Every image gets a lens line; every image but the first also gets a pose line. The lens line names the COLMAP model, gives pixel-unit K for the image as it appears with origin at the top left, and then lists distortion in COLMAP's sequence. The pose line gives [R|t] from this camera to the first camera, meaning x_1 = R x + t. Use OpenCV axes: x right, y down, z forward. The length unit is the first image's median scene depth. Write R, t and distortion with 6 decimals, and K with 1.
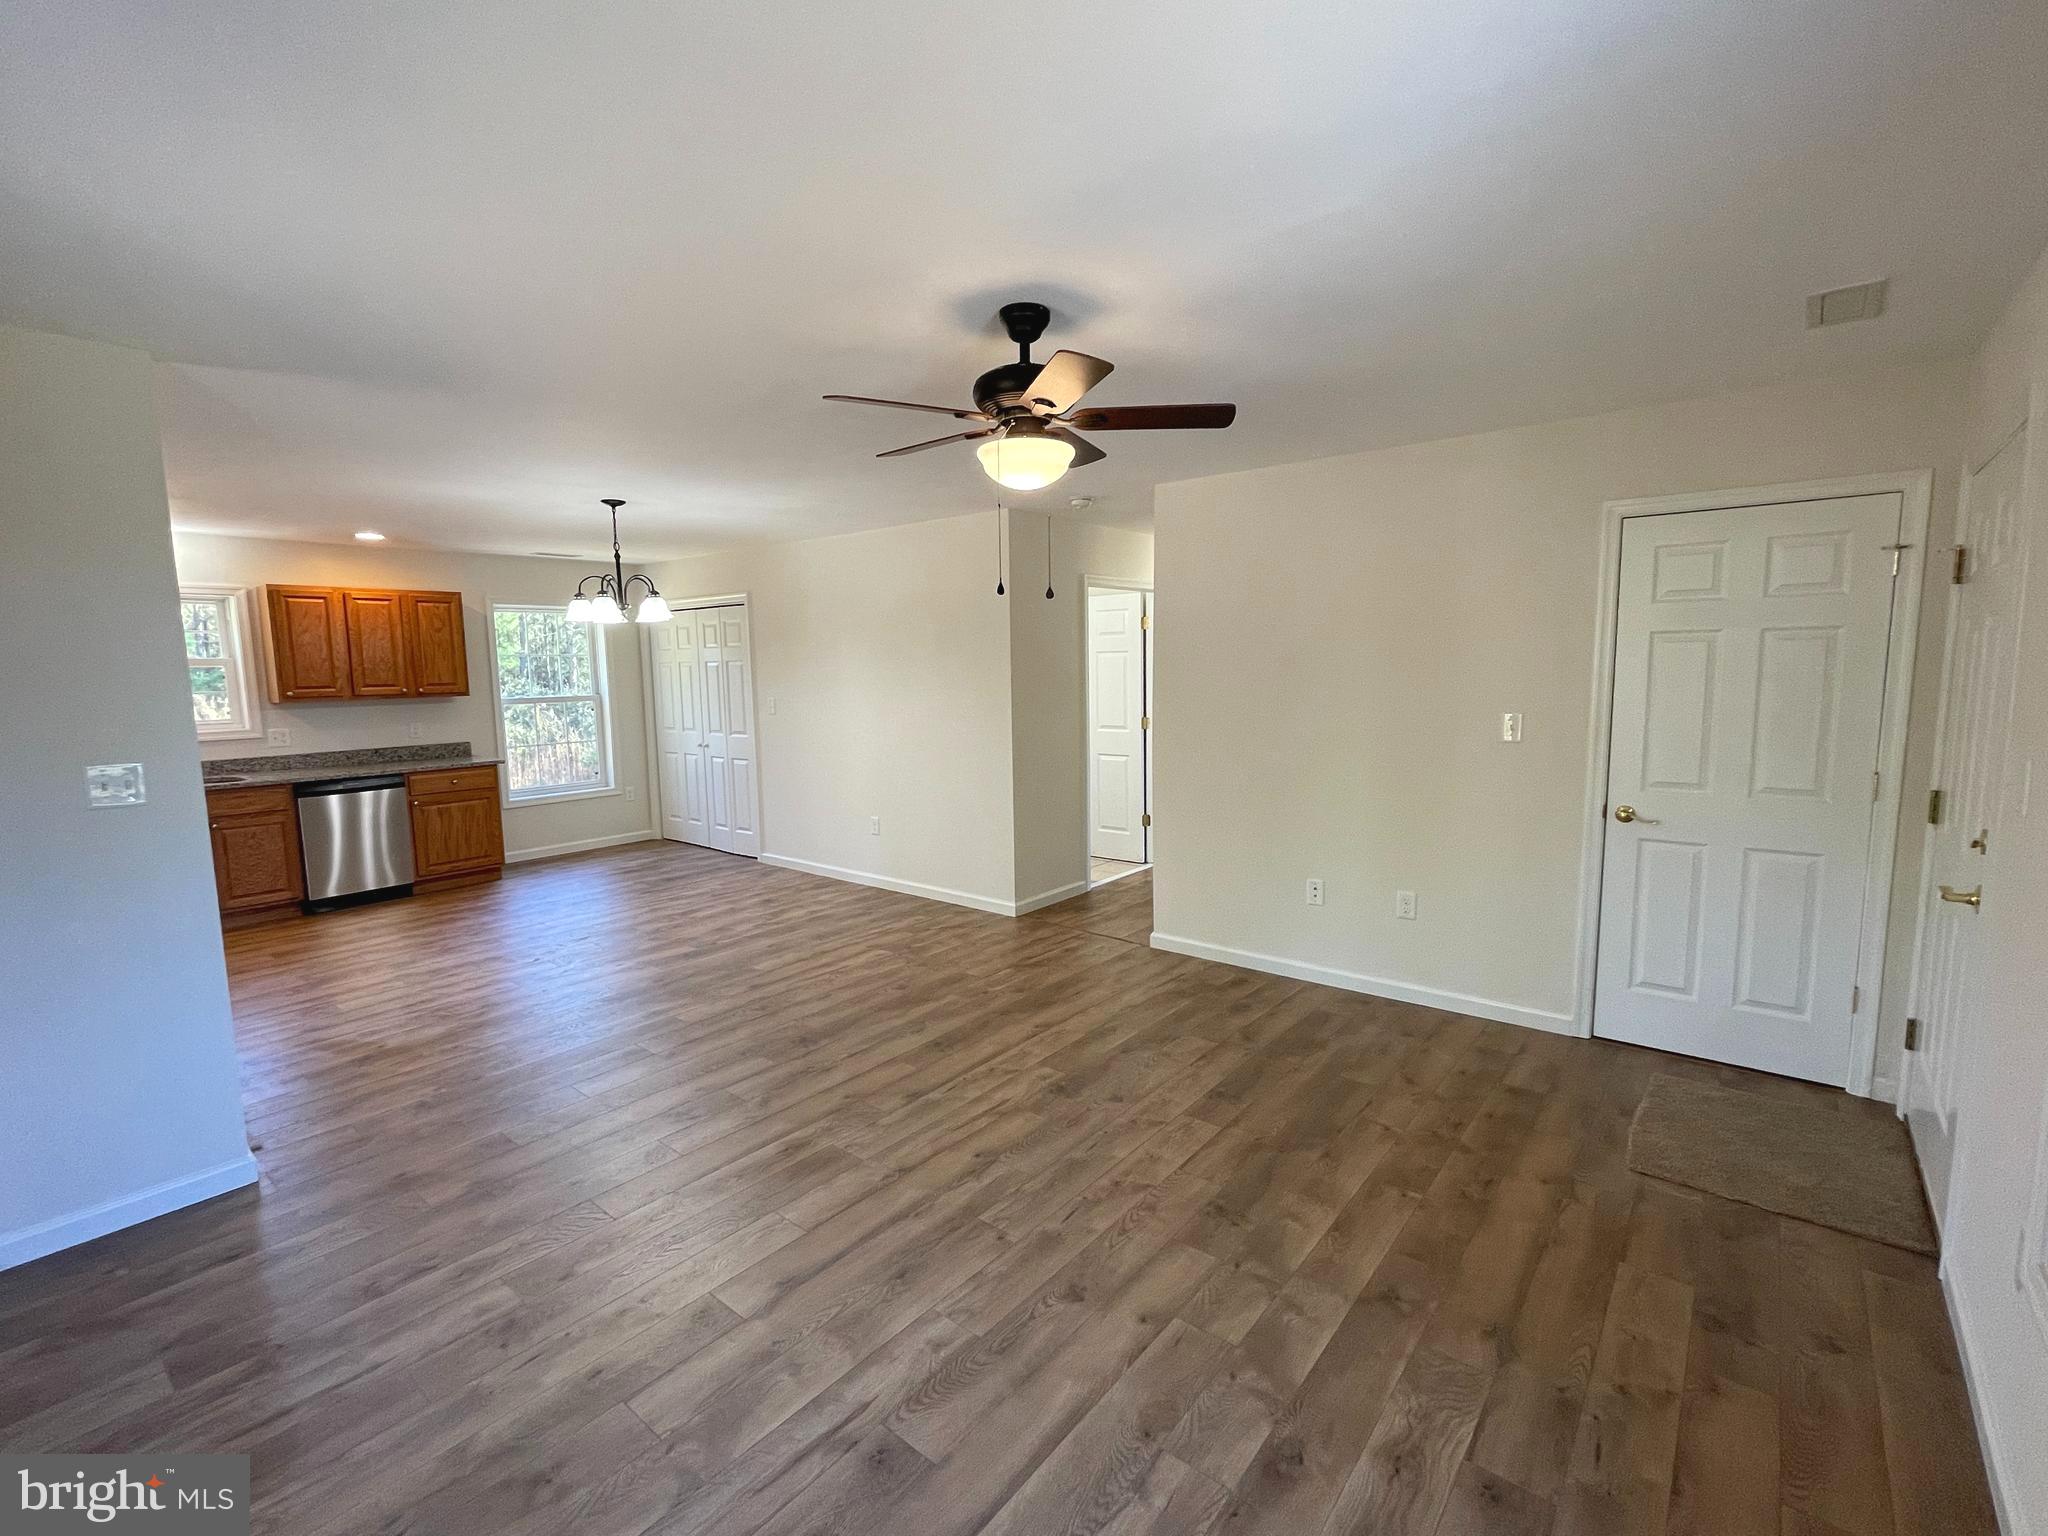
lens RADIAL K [[924.2, 0, 1022.8], [0, 924.2, 761.6], [0, 0, 1]] dist [0.000114, -0.000096]
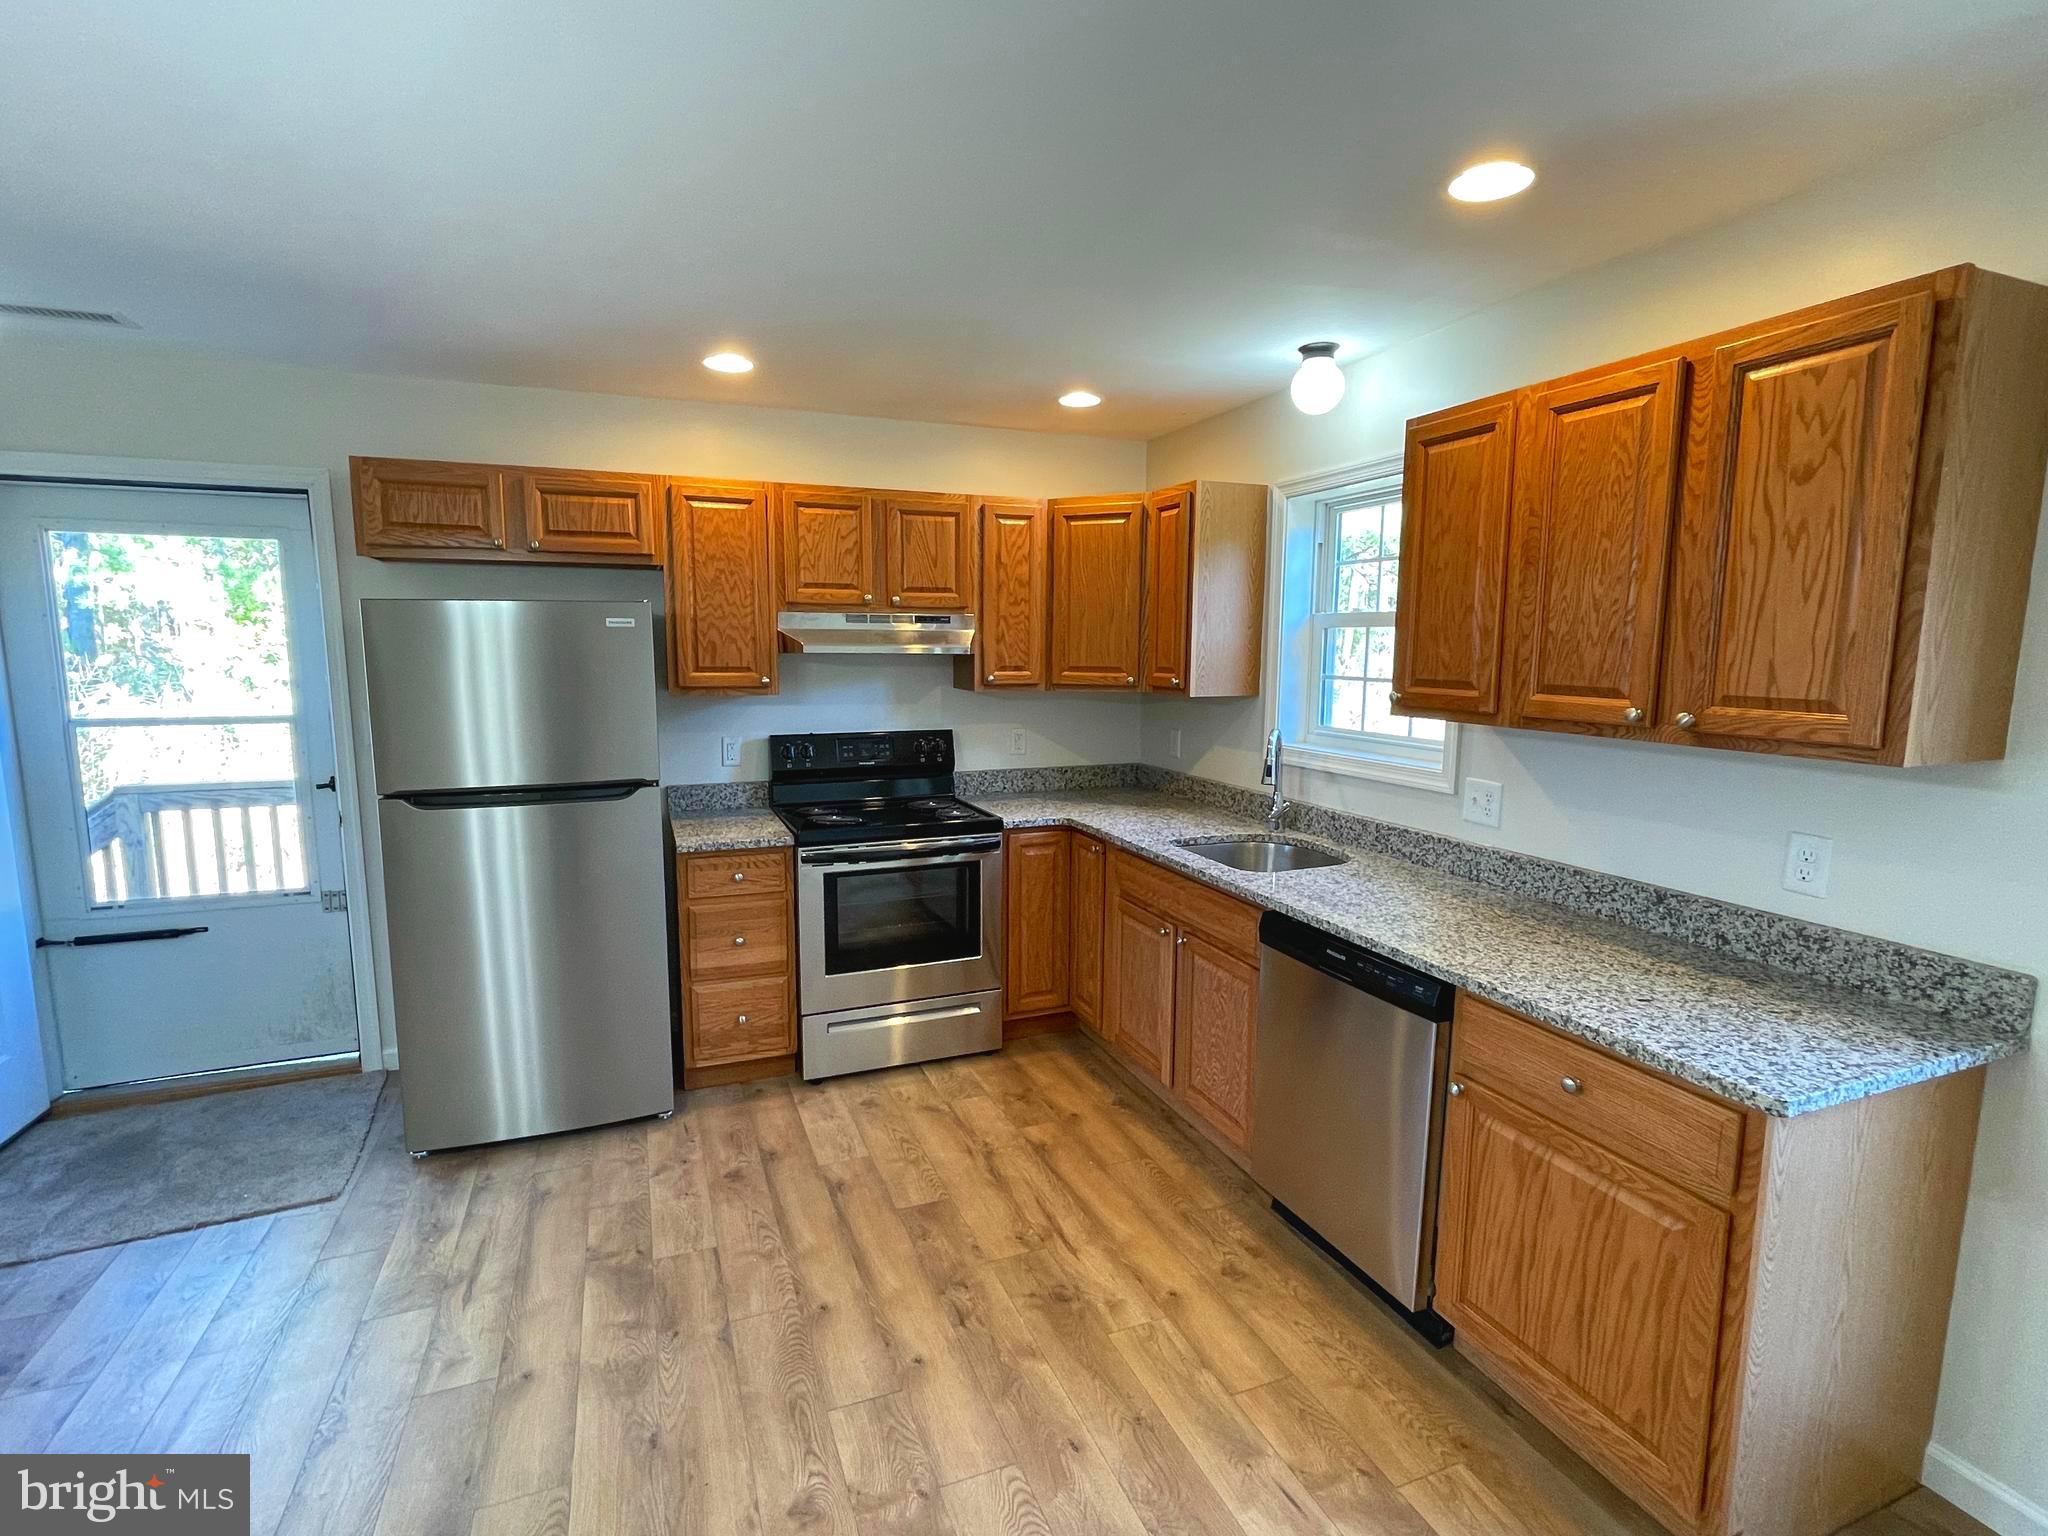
lens RADIAL K [[974.5, 0, 1024.0], [0, 974.5, 768.0], [0, 0, 1]] dist [-0.003703, -0.000387]
pose [[-0.483907, 0.130091, -0.865396, -0.395898], [-0.088802, 0.976485, 0.196447, -0.126601], [0.870602, 0.171911, -0.460976, 1.206683]]
